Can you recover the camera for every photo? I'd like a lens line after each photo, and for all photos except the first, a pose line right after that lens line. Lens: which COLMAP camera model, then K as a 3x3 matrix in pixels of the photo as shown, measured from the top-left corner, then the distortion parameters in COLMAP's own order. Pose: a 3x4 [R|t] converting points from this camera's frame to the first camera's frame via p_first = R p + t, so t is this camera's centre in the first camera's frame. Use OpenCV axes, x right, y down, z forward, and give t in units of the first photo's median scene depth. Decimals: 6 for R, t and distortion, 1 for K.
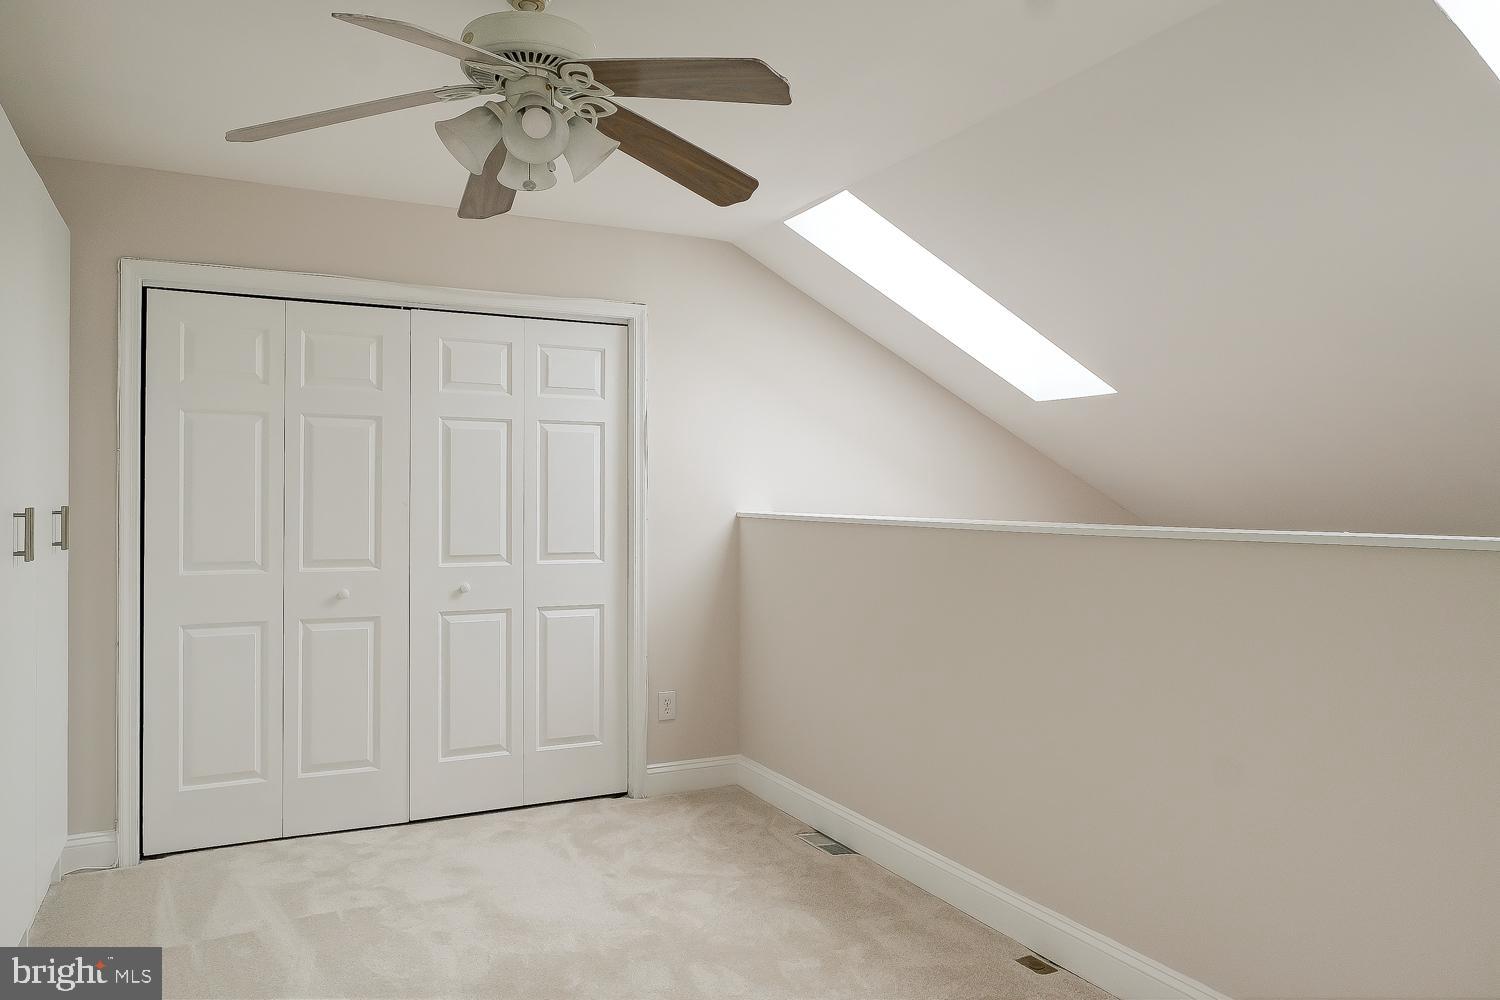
lens RADIAL K [[1046.4, 0, 757.4], [0, 1046.4, 503.1], [0, 0, 1]] dist [-0.011737, 0.026899]
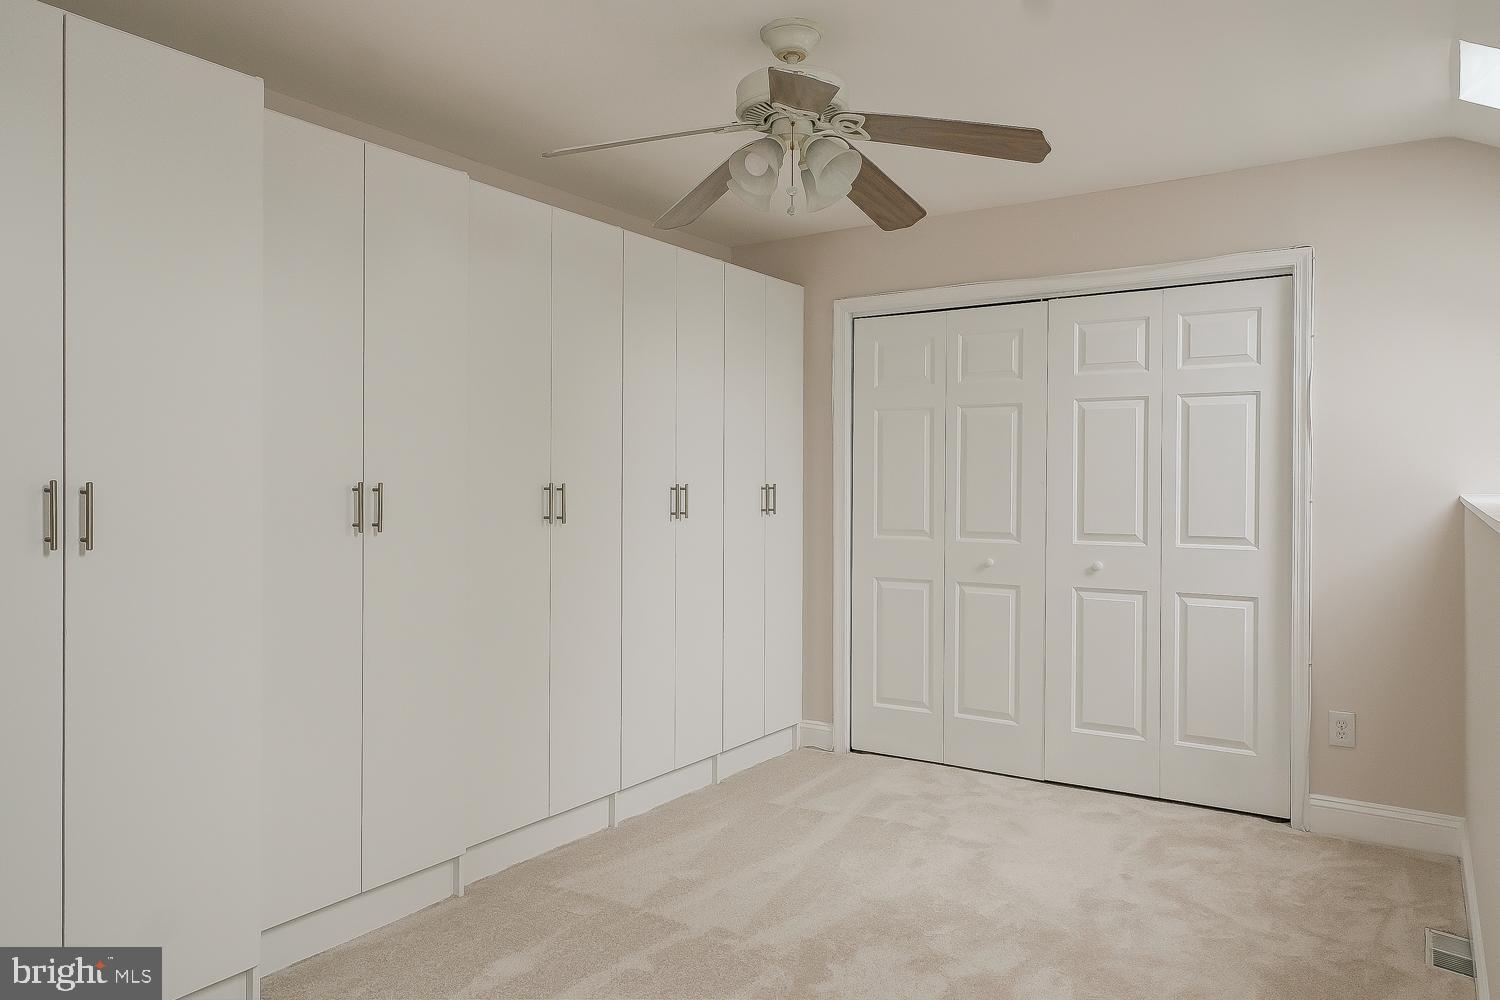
lens RADIAL K [[1046.4, 0, 755.2], [0, 1046.4, 496.0], [0, 0, 1]] dist [-0.011737, 0.026899]
pose [[0.486563, 0.010133, -0.873587, 0.449631], [-0.001752, 0.999942, 0.010623, 0.002980], [0.873644, -0.003639, 0.486553, 0.219724]]
